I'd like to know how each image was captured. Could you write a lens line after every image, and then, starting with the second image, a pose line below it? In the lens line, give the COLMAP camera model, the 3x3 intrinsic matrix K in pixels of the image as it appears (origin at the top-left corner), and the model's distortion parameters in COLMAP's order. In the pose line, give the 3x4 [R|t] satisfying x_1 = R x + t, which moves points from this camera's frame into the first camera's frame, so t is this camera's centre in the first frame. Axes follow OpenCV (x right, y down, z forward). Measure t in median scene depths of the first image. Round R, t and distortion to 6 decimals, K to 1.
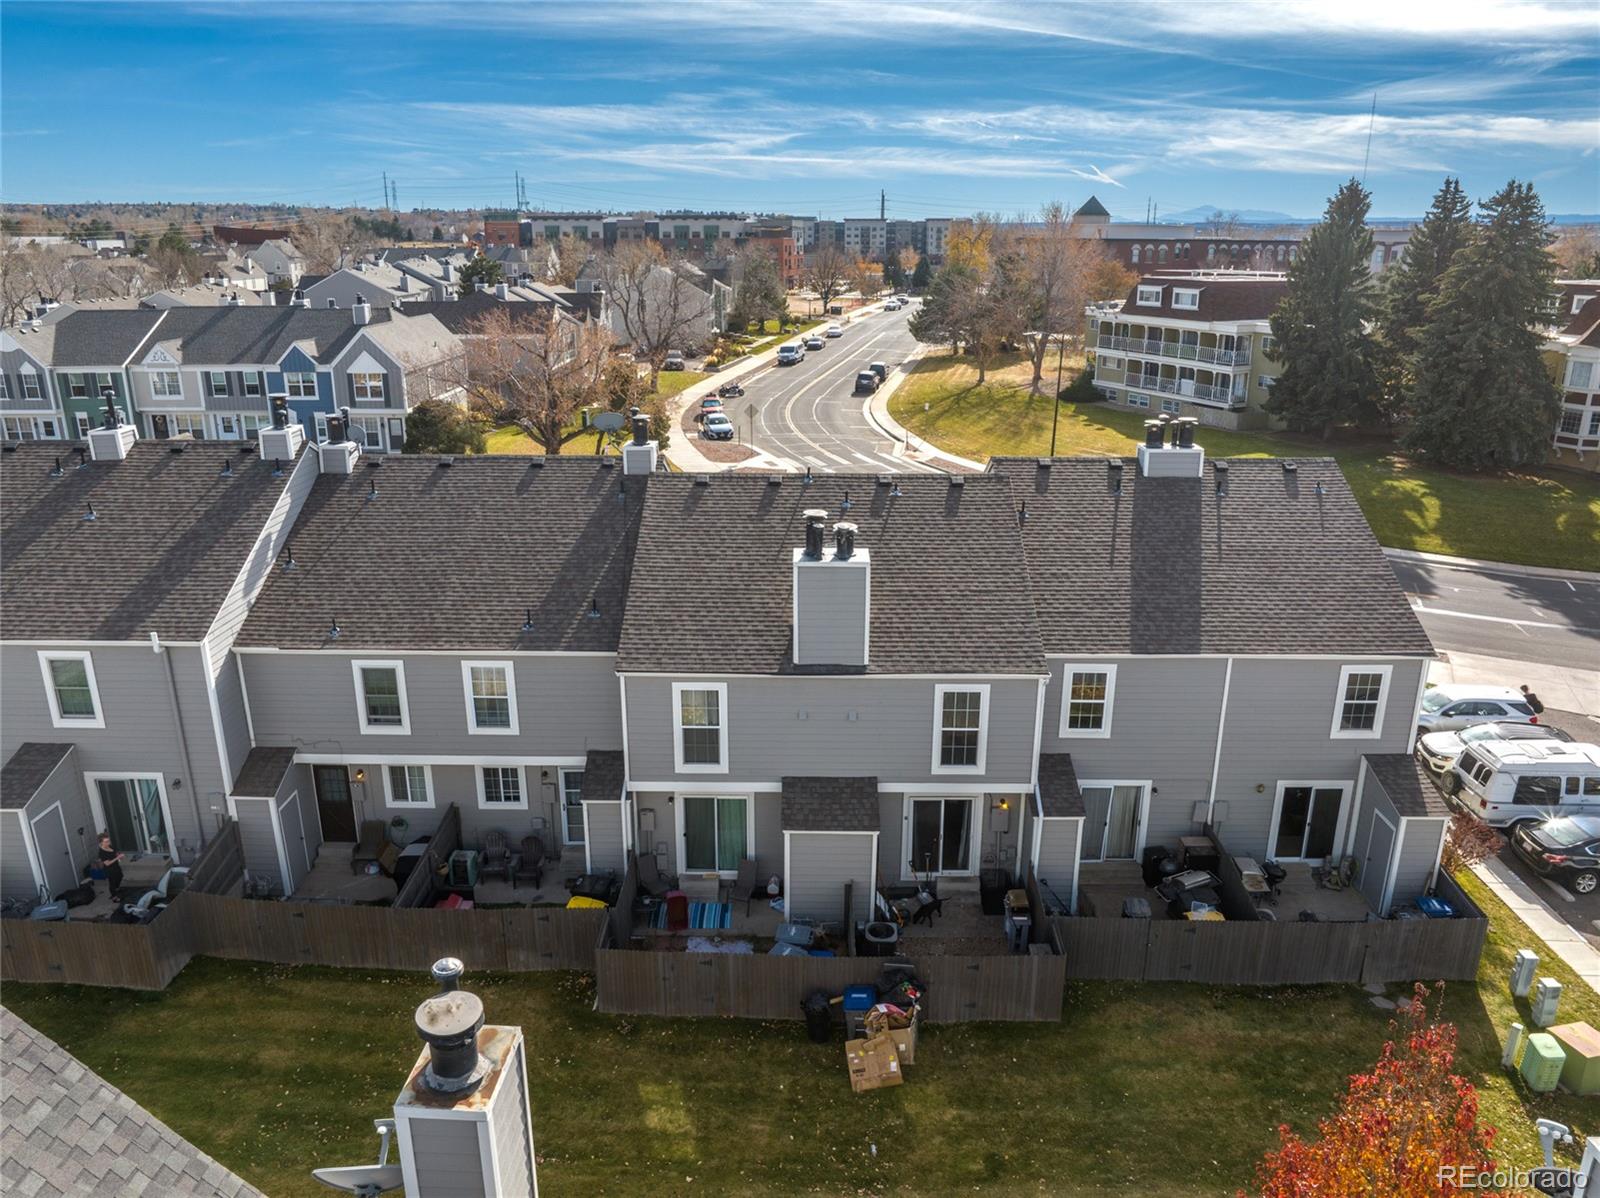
lens RADIAL K [[1123.2, 0, 799.8], [0, 1123.2, 589.4], [0, 0, 1]] dist [-0.039578, 0.008305]
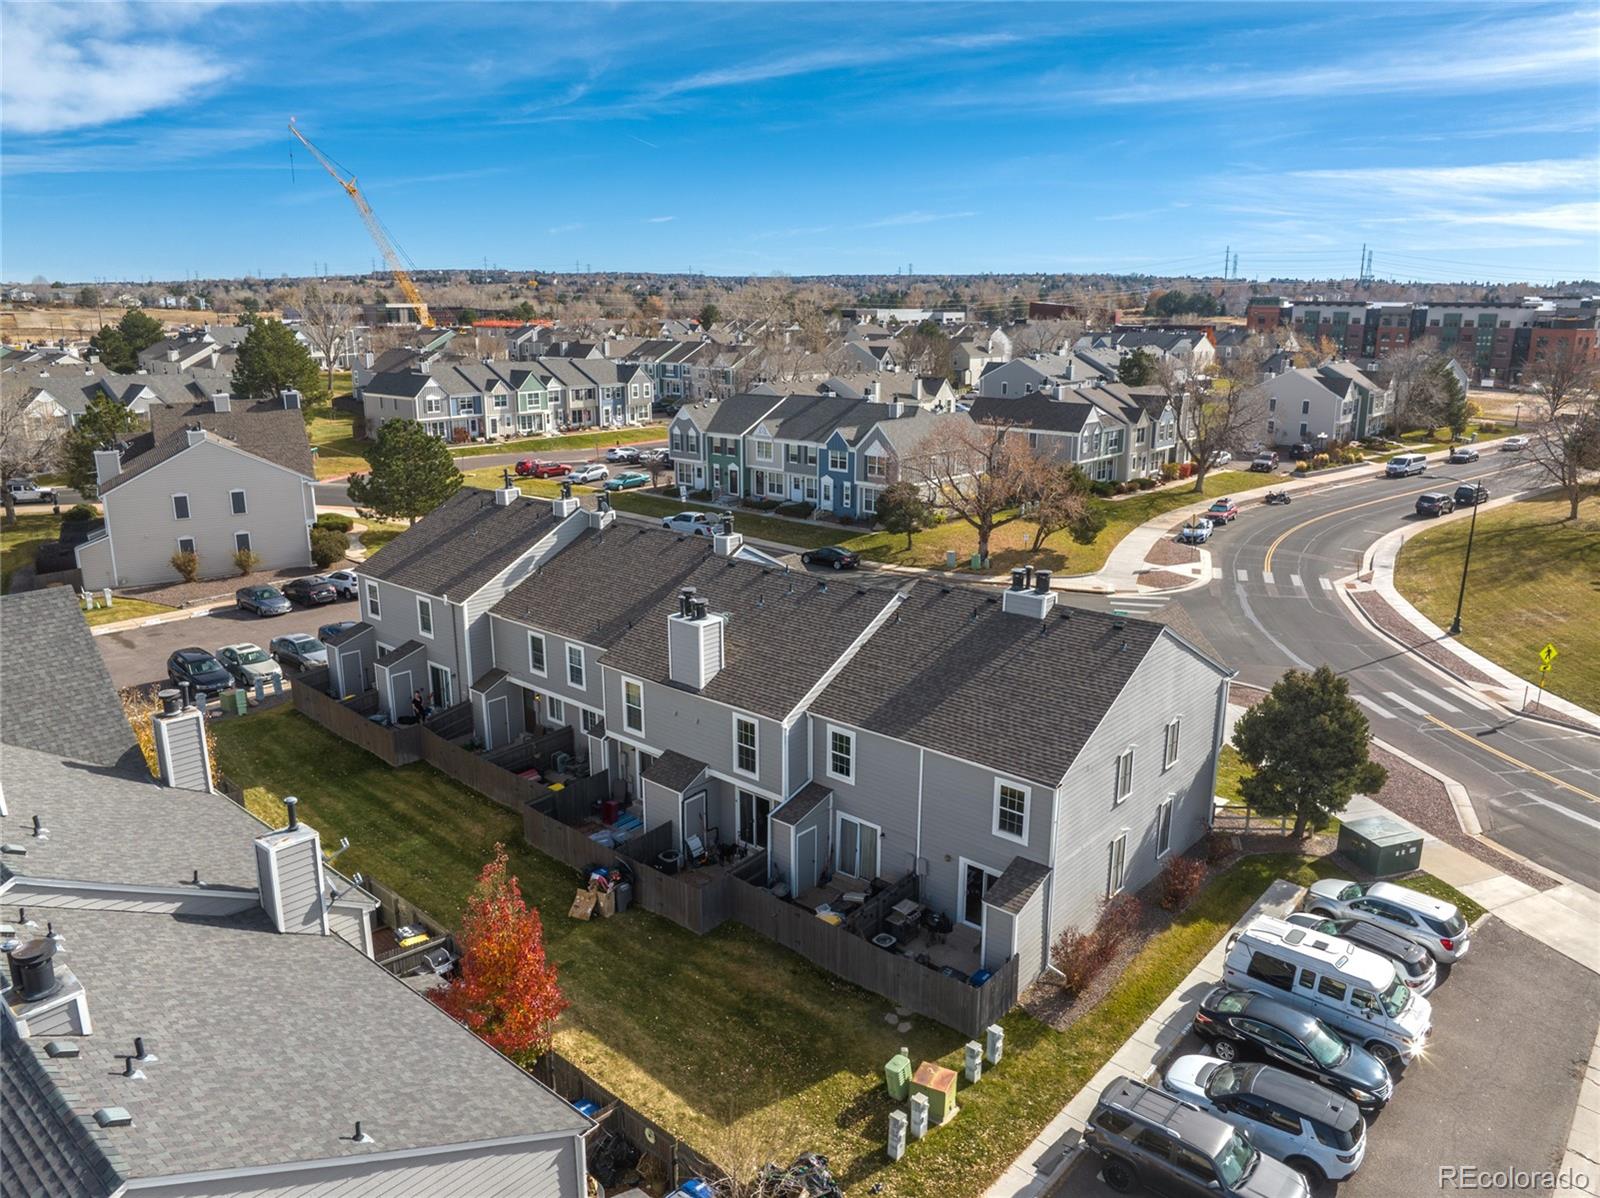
lens RADIAL K [[1123.2, 0, 798.7], [0, 1123.2, 597.7], [0, 0, 1]] dist [-0.039578, 0.008305]
pose [[0.757423, 0.163515, -0.632118, 0.393139], [-0.194711, 0.980649, 0.020364, -0.040511], [0.623216, 0.107656, 0.774604, -0.051345]]
